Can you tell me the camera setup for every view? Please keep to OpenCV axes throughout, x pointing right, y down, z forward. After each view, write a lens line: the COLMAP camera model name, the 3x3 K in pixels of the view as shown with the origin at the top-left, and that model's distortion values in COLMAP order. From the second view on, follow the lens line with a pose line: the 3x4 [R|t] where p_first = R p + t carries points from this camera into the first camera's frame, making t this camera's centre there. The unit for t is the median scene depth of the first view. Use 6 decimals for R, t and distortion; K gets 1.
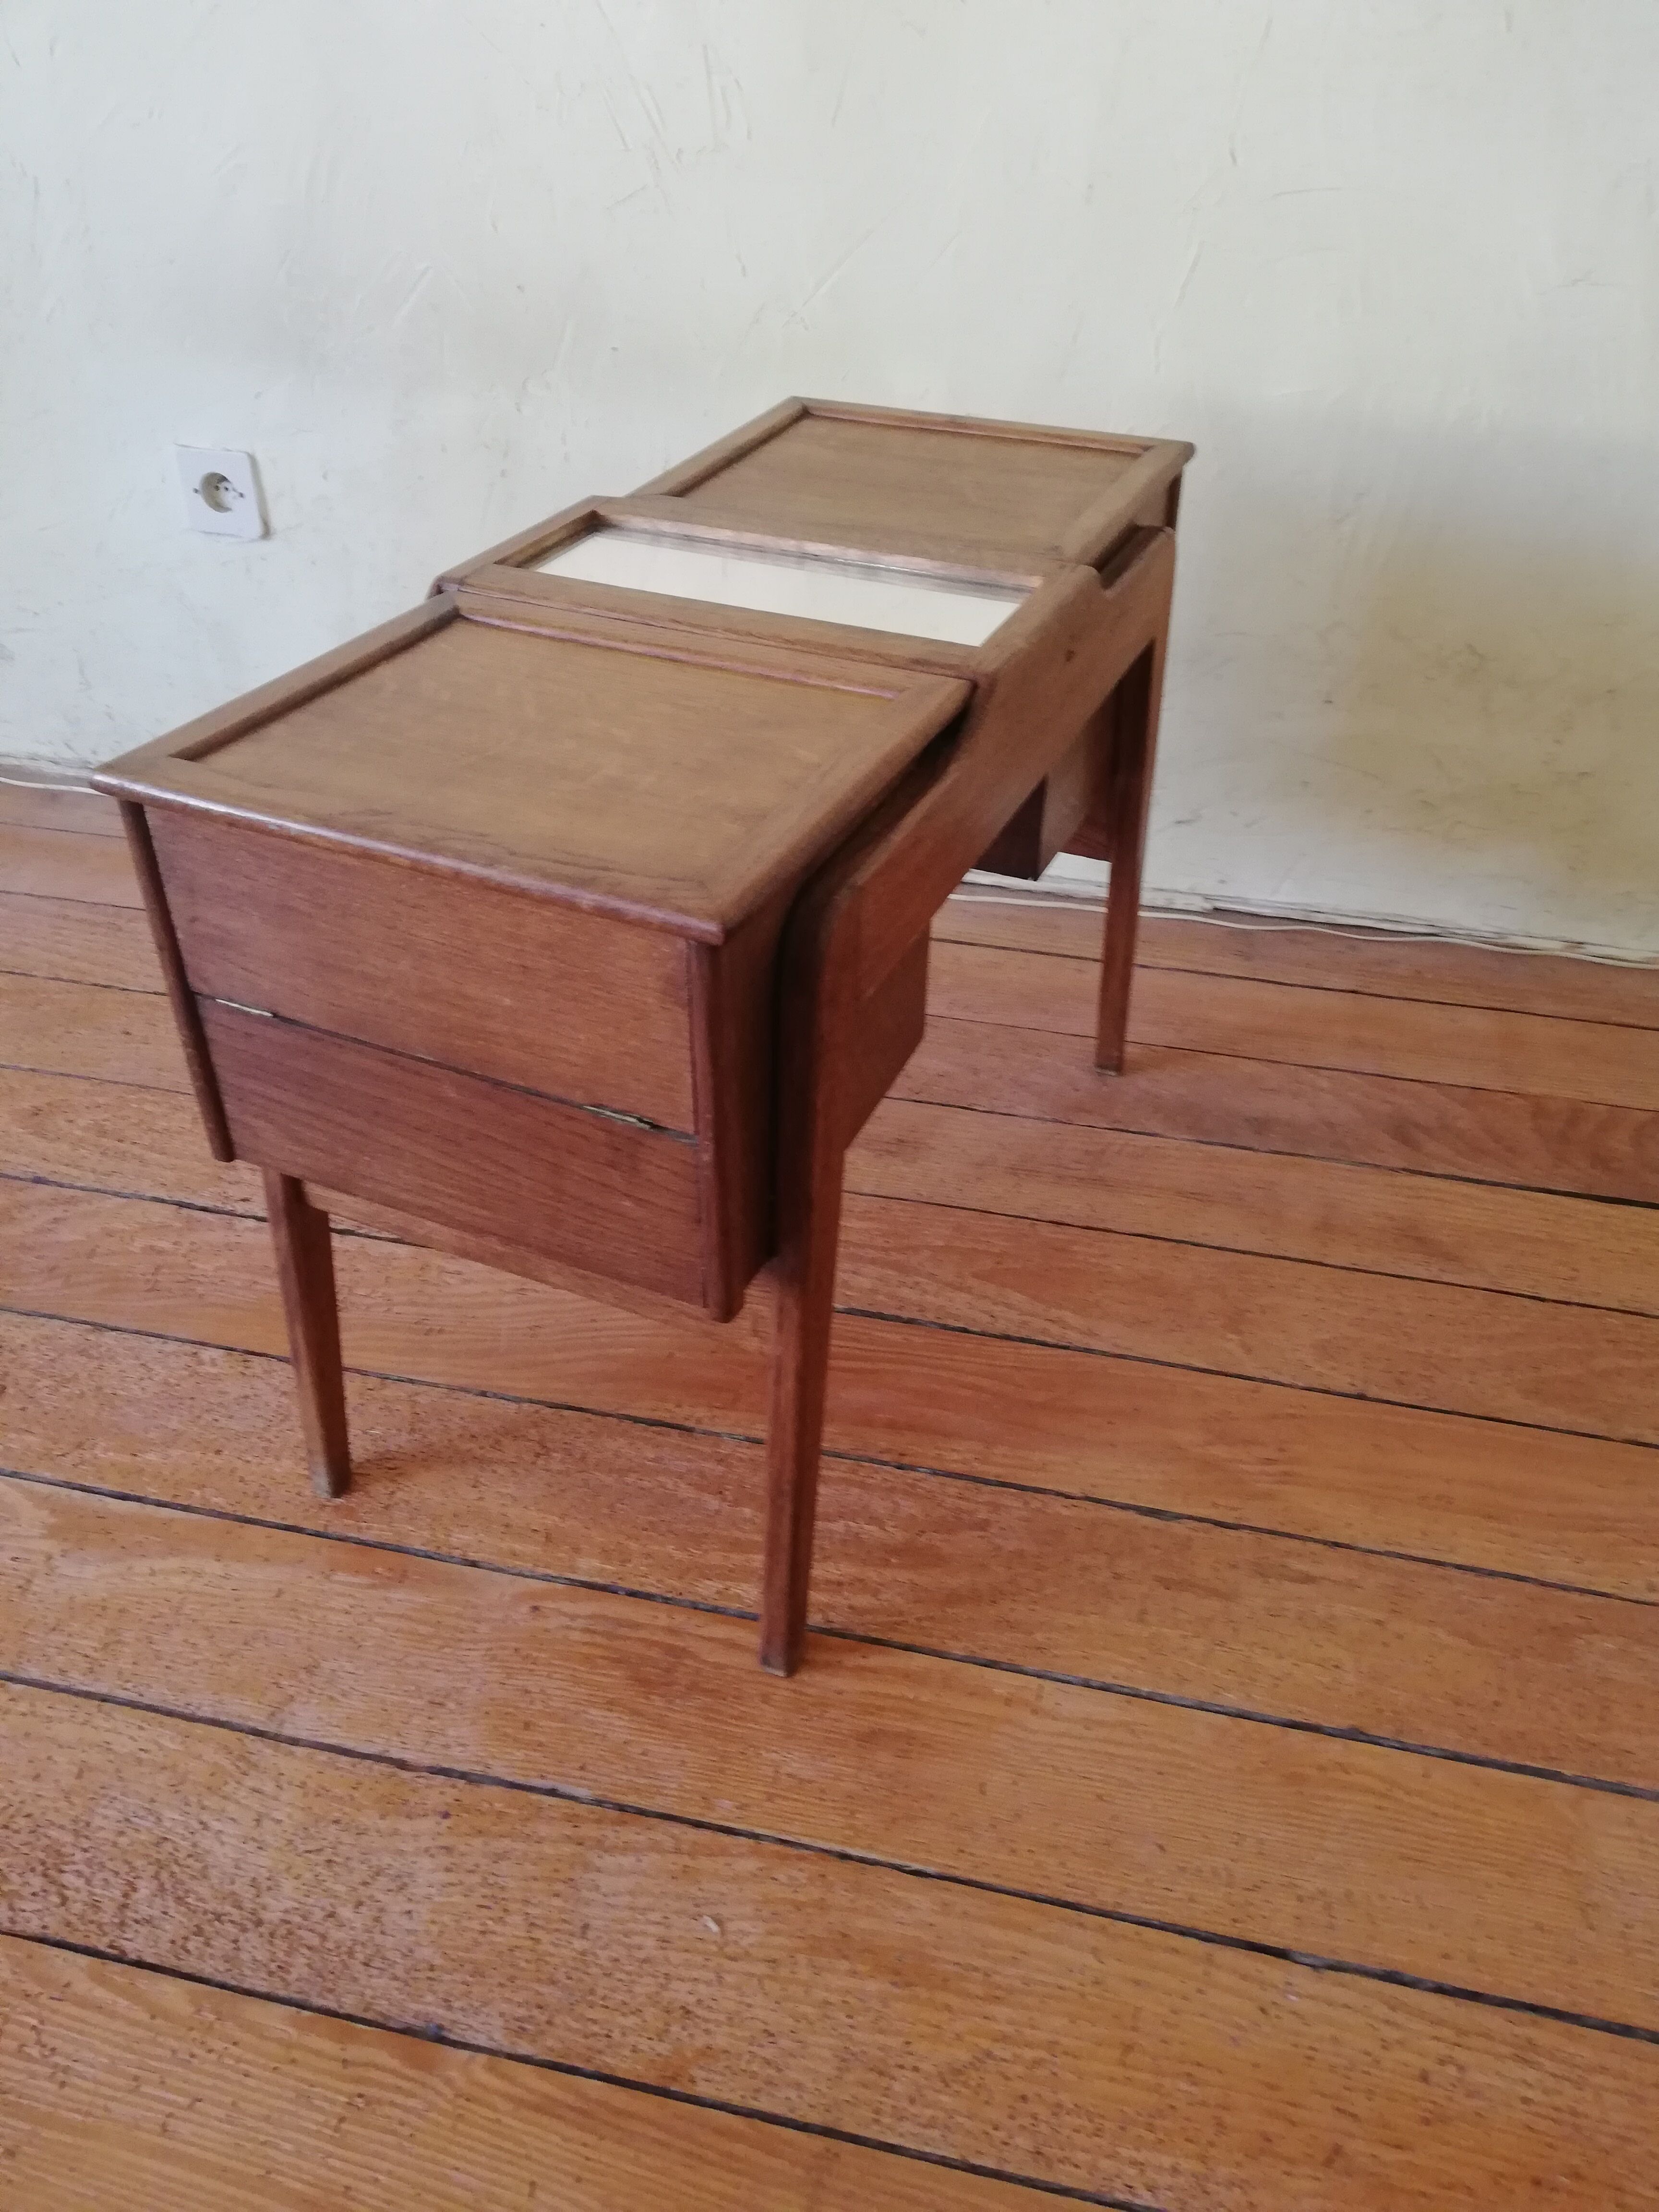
lens RADIAL K [[1679.4, 0, 827.3], [0, 1679.4, 1100.4], [0, 0, 1]] dist [0.061437, -0.101820]
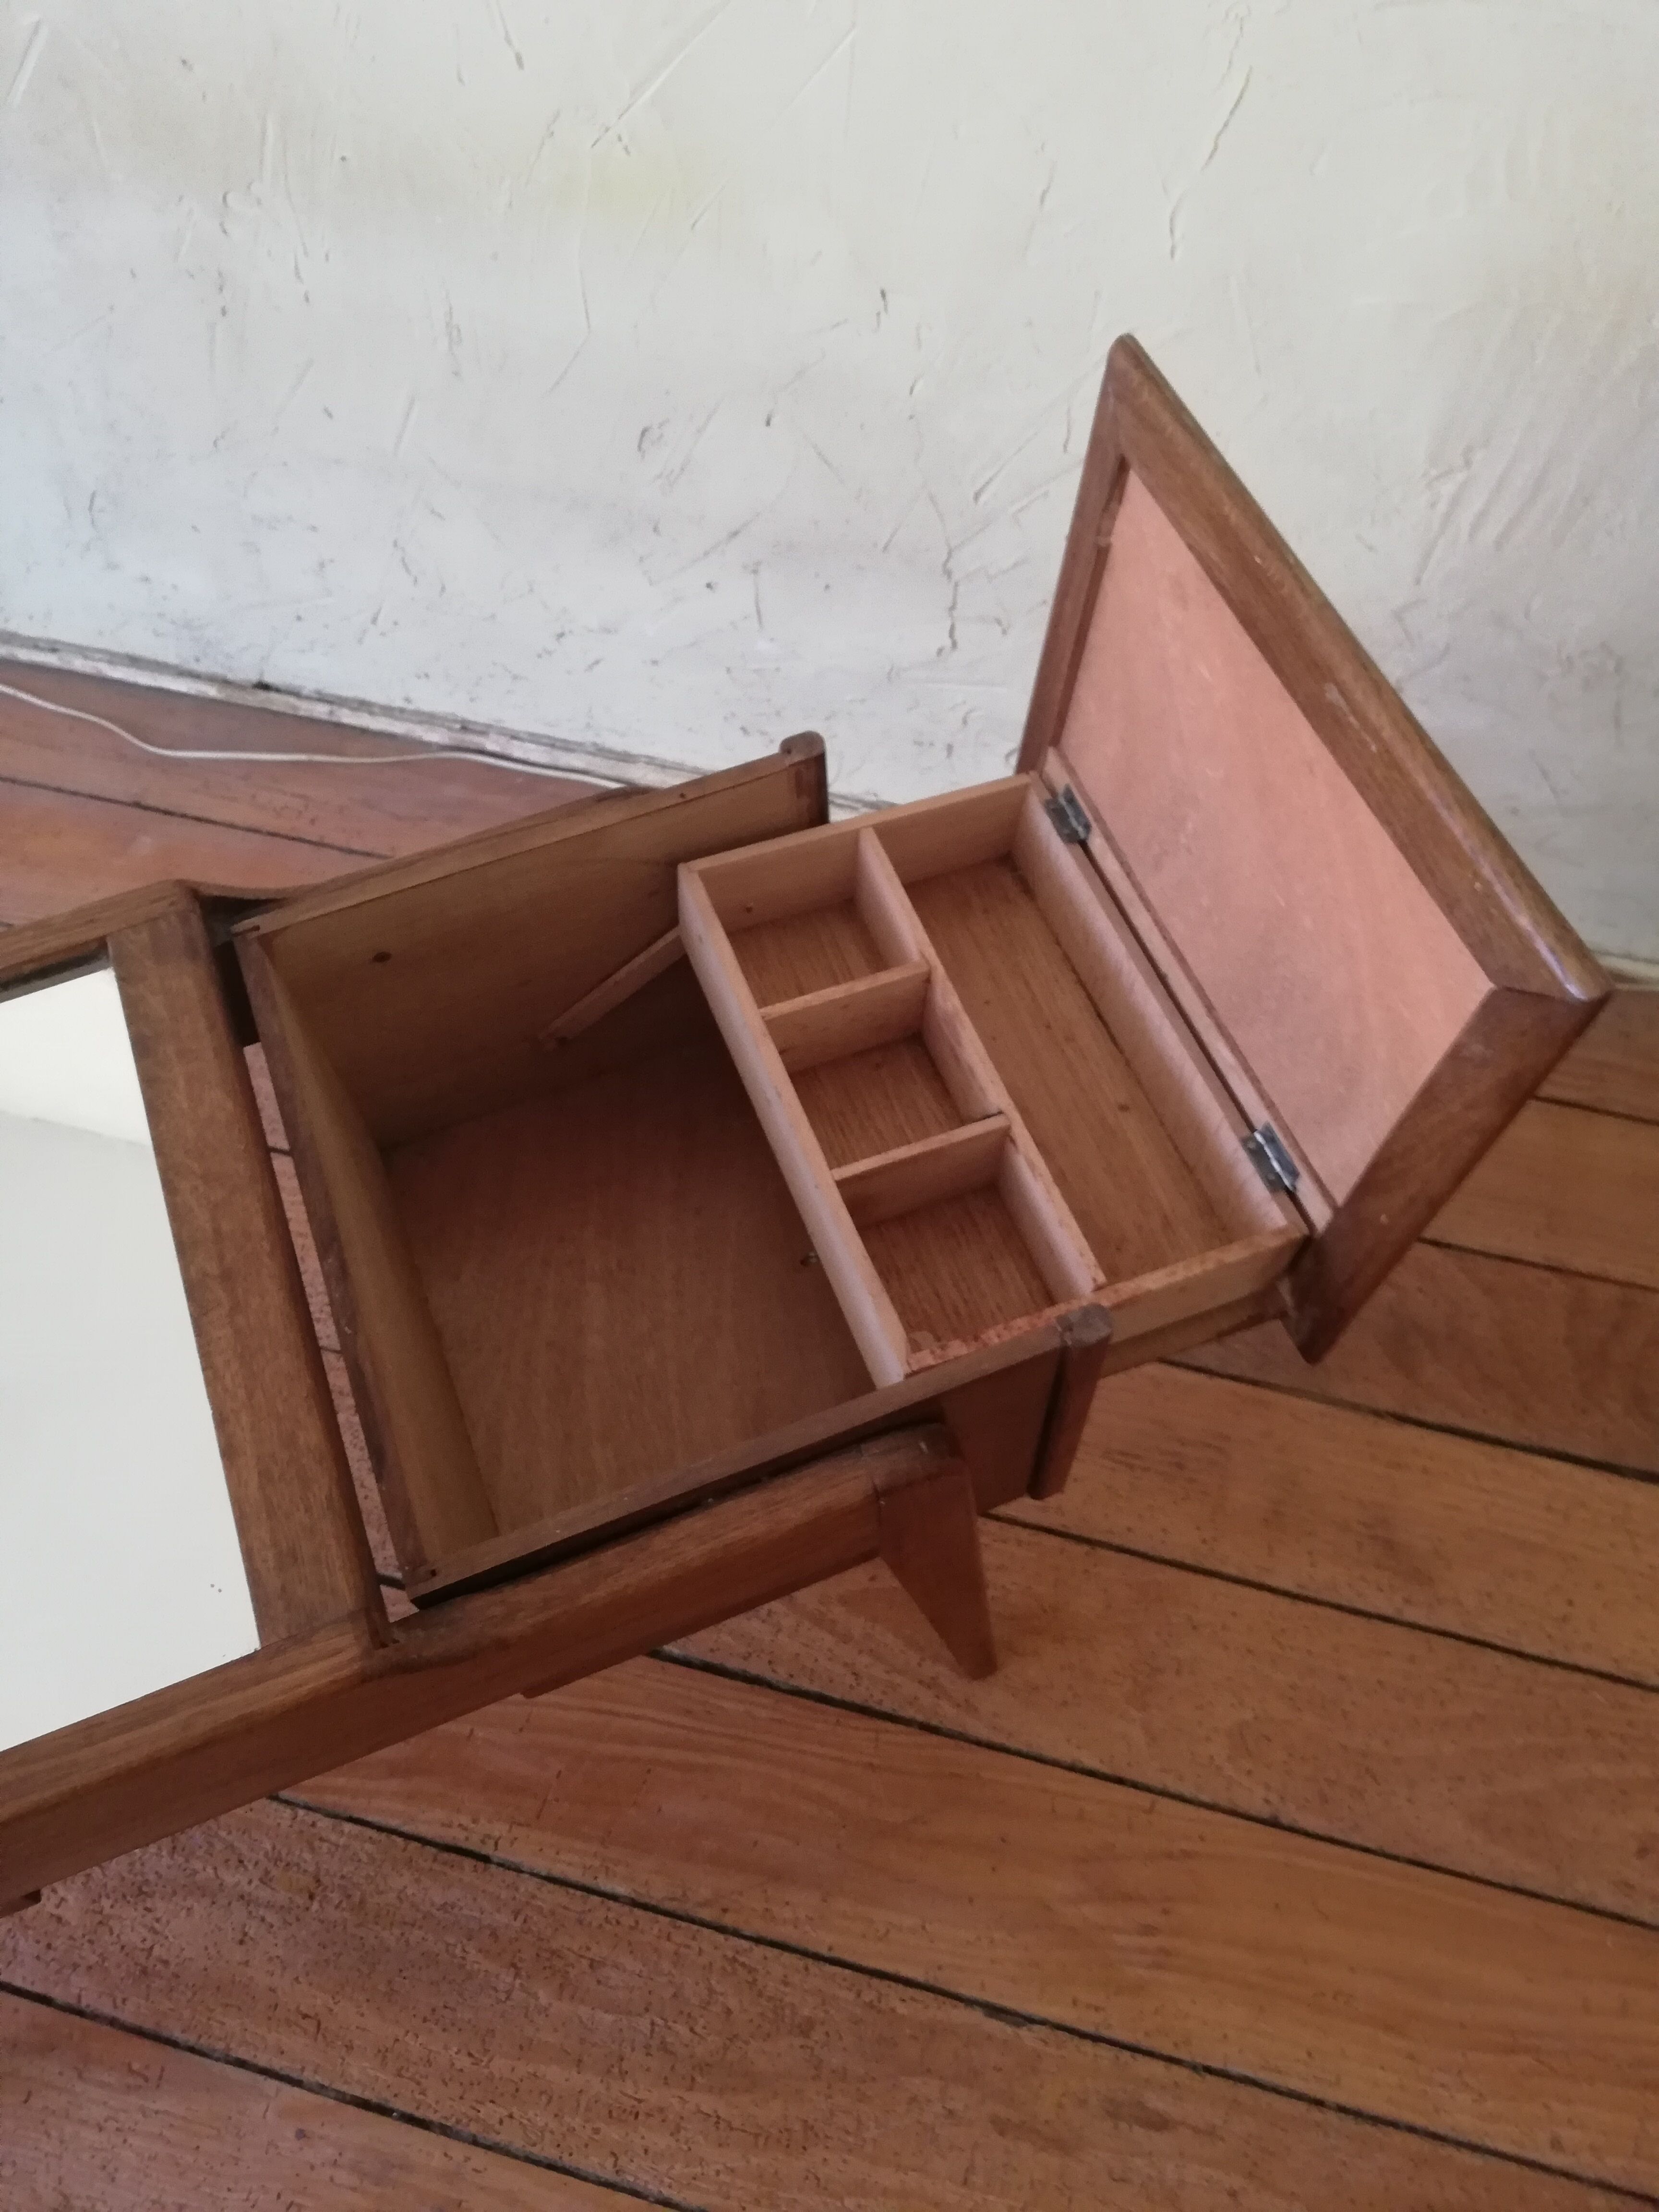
lens RADIAL K [[1711.1, 0, 830.7], [0, 1711.1, 1110.5], [0, 0, 1]] dist [0.033806, -0.054487]
pose [[0.998795, 0.015209, -0.046666, 0.141669], [0.005310, 0.911715, 0.410789, -0.560597], [0.048794, -0.410541, 0.910536, 0.384239]]
